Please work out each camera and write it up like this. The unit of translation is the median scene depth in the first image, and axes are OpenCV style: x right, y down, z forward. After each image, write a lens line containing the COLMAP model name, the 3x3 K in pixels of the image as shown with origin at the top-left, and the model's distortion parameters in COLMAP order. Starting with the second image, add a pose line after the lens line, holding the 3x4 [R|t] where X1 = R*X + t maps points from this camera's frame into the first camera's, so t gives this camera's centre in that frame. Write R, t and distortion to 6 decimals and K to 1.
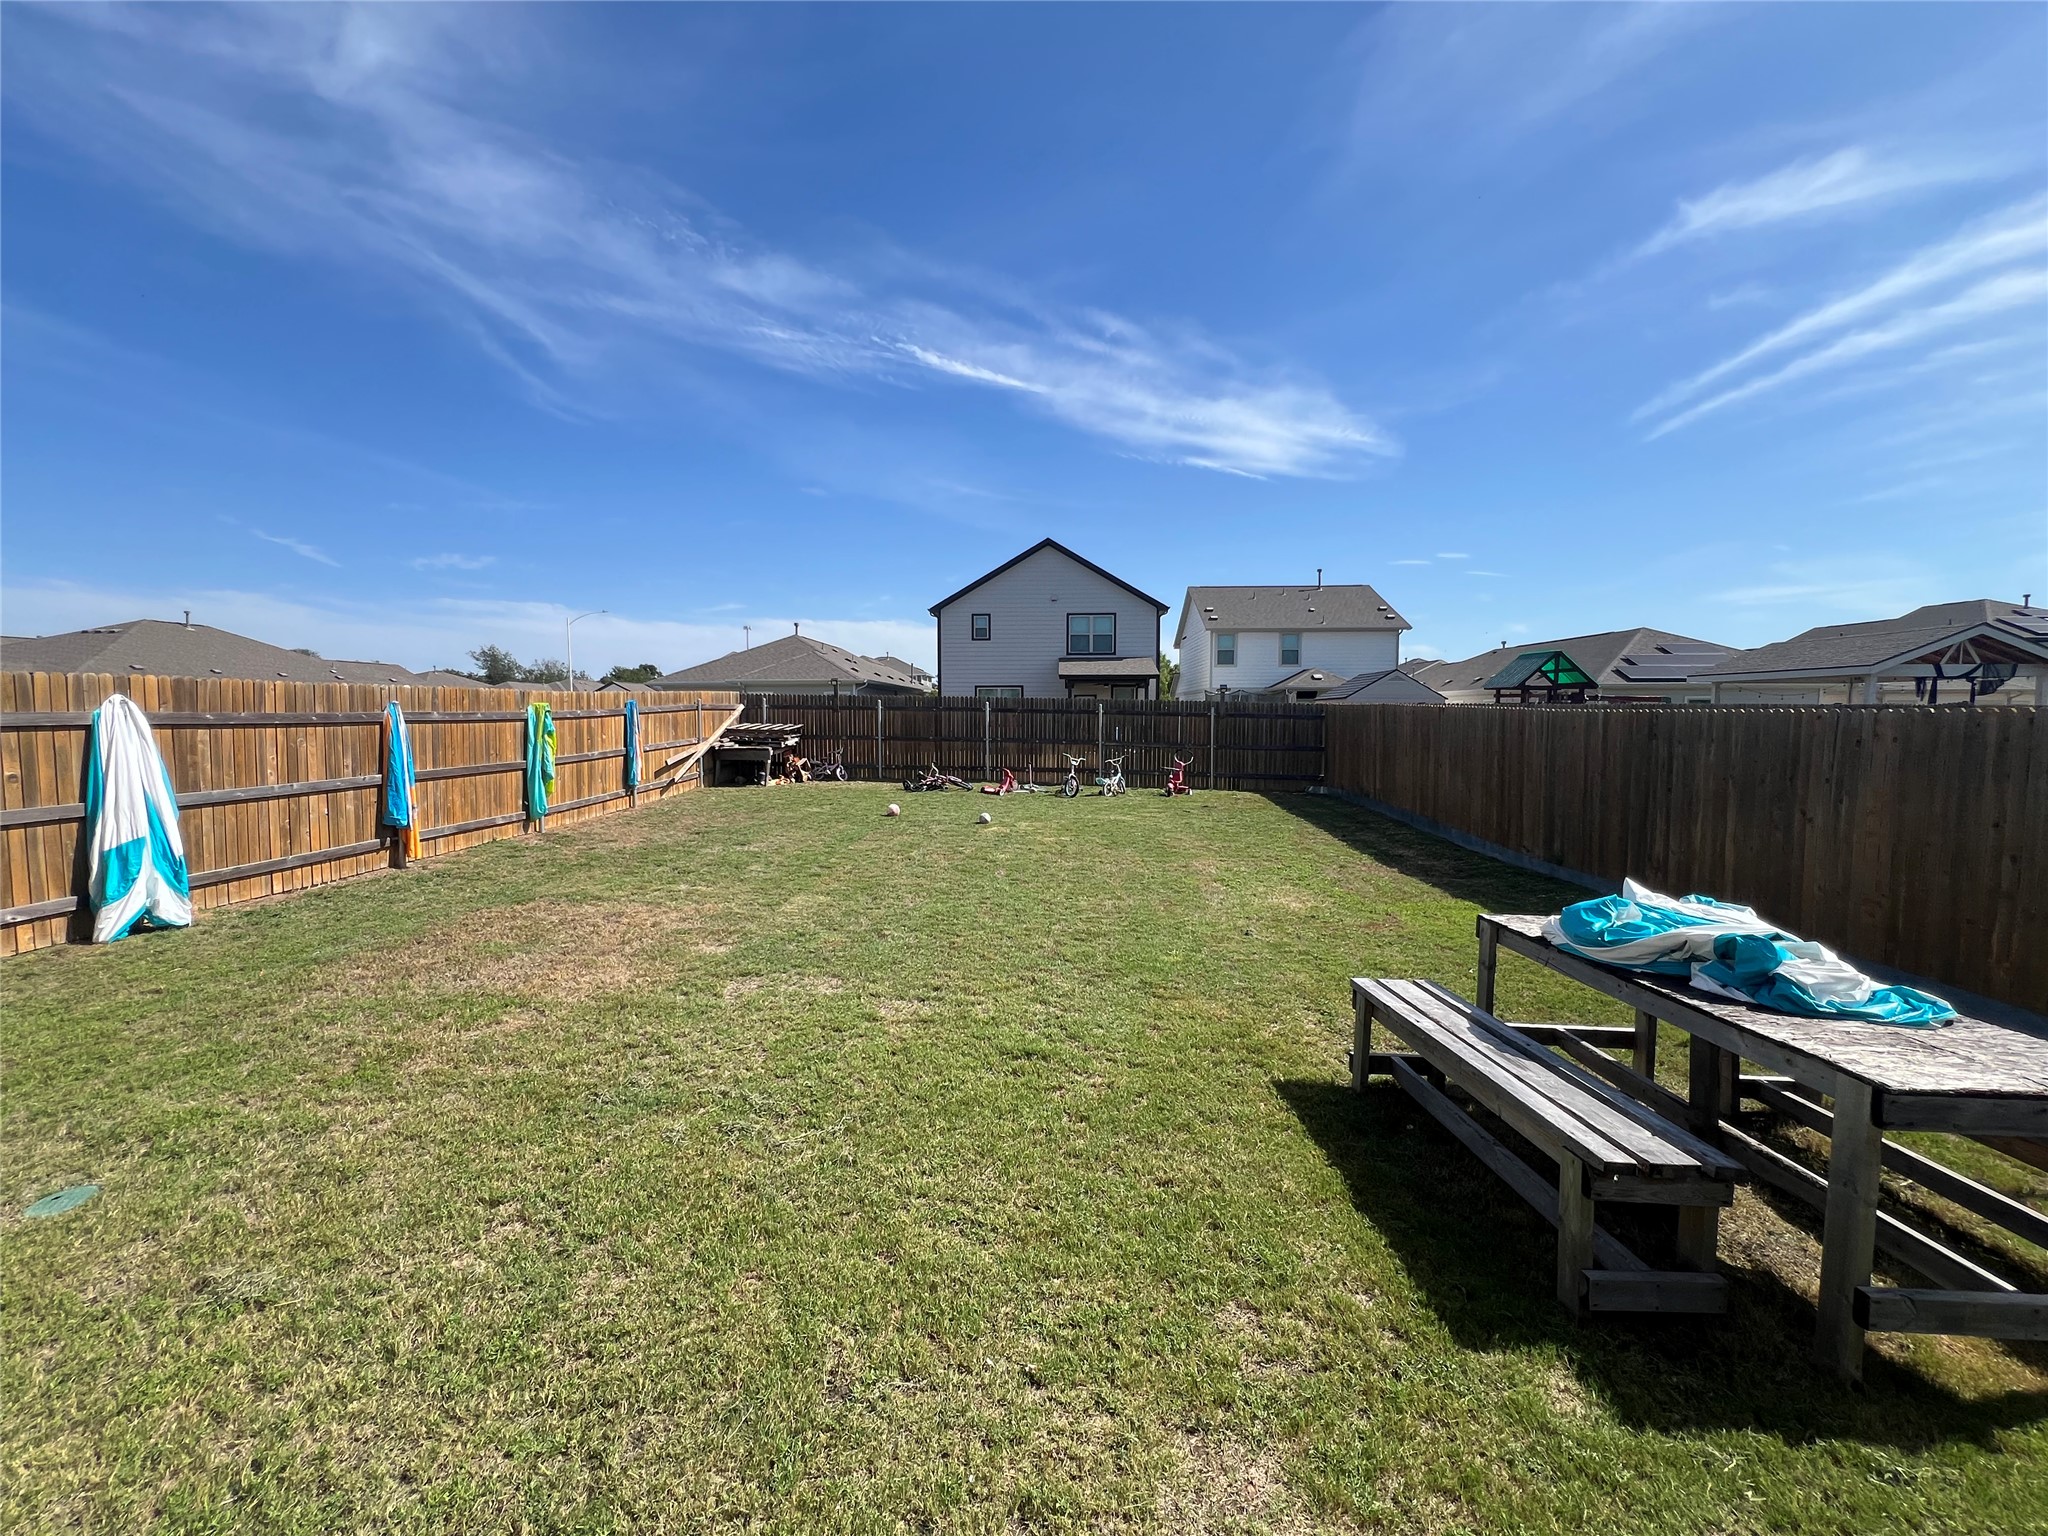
lens RADIAL K [[824.2, 0, 1020.7], [0, 824.2, 757.0], [0, 0, 1]] dist [-0.000379, 0.000606]
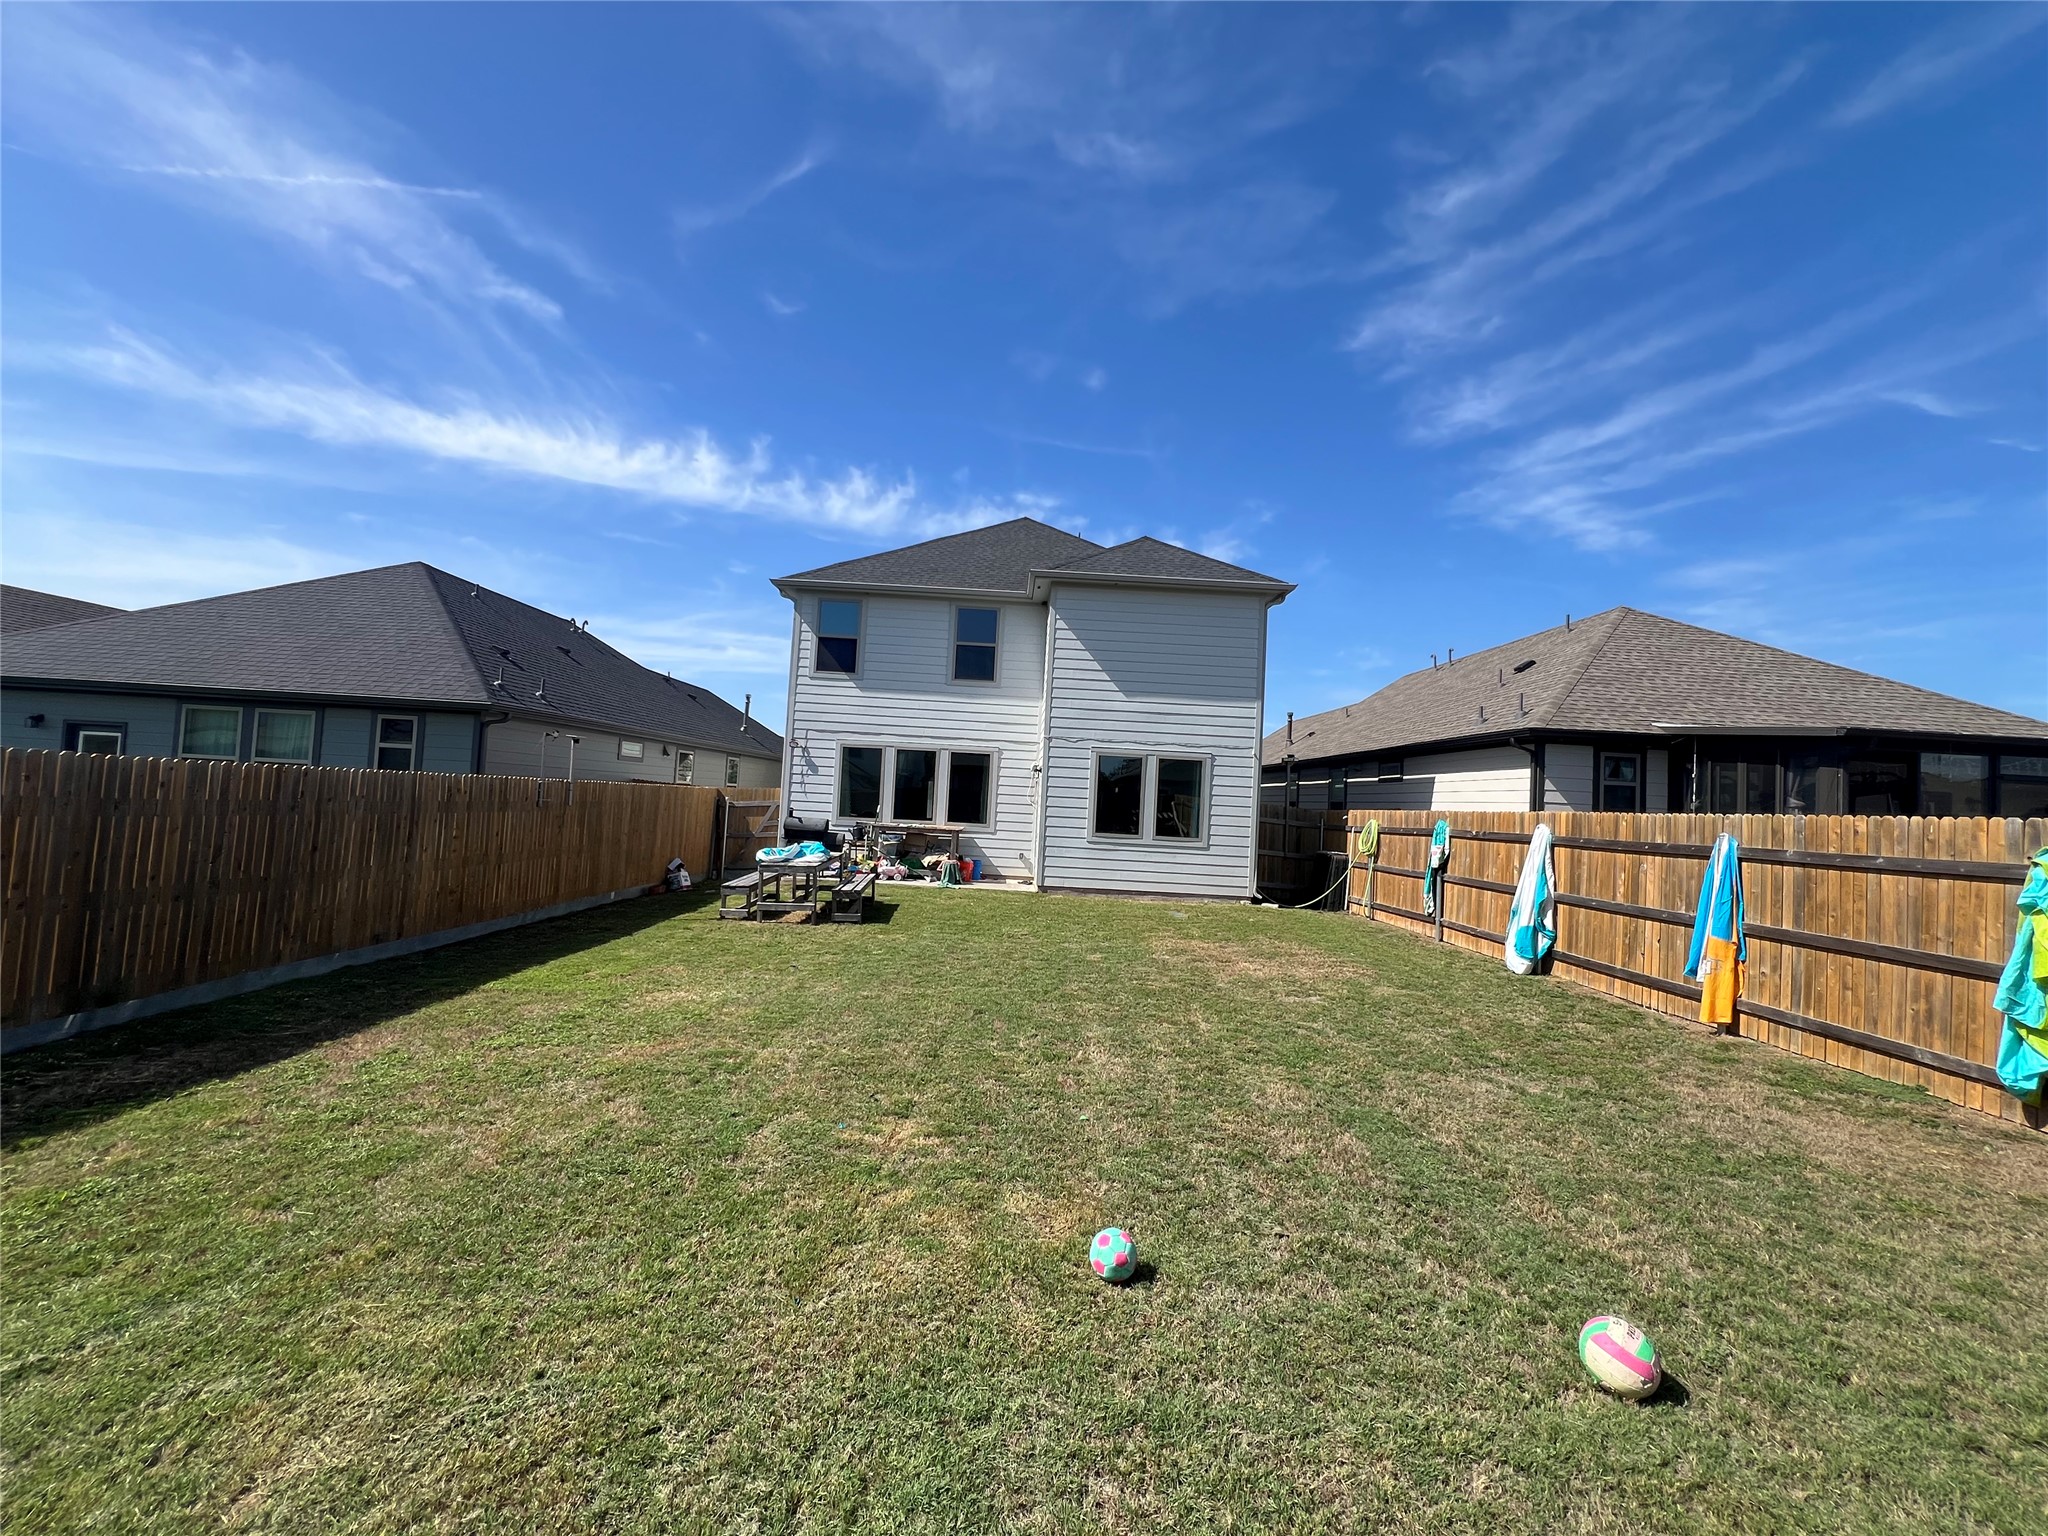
lens RADIAL K [[824.2, 0, 1026.7], [0, 824.2, 758.8], [0, 0, 1]] dist [-0.000379, 0.000606]
pose [[-0.996947, -0.055055, -0.055366, -0.005894], [-0.055319, 0.998463, 0.003257, -0.061118], [0.055102, 0.006310, -0.998461, 1.064789]]
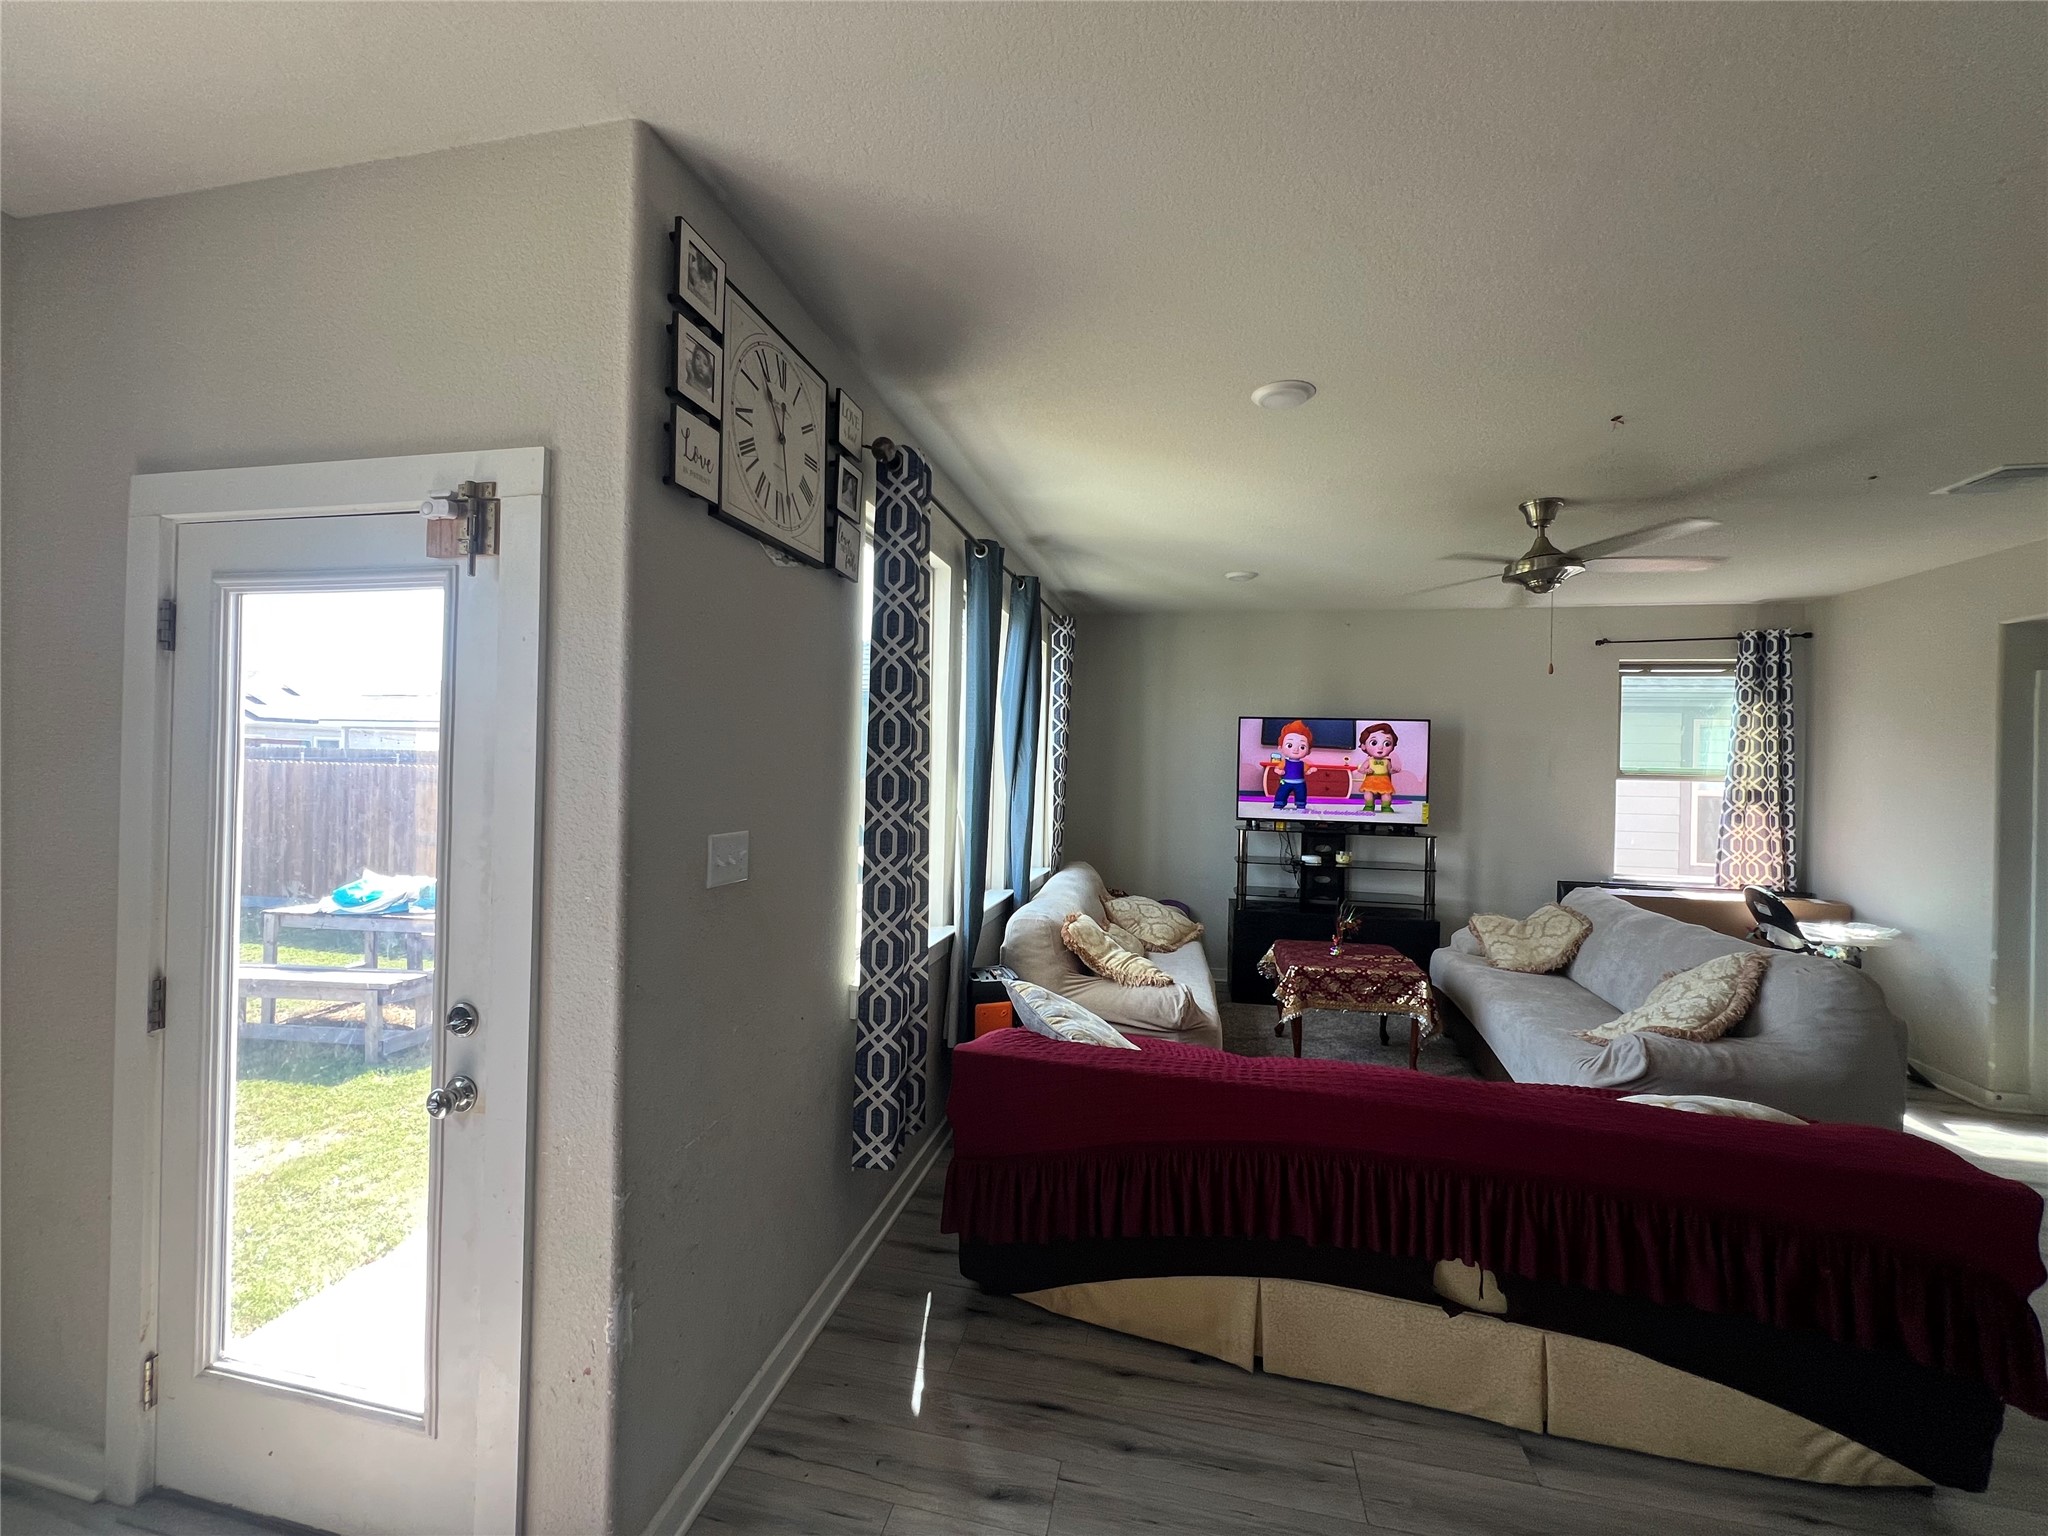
lens RADIAL K [[824.2, 0, 1019.2], [0, 824.2, 762.2], [0, 0, 1]] dist [-0.000379, 0.000606]
pose [[0.173047, 0.005734, 0.984897, -0.157590], [0.030958, 0.999457, -0.011258, -0.004180], [-0.984427, 0.032438, 0.172775, -0.142757]]
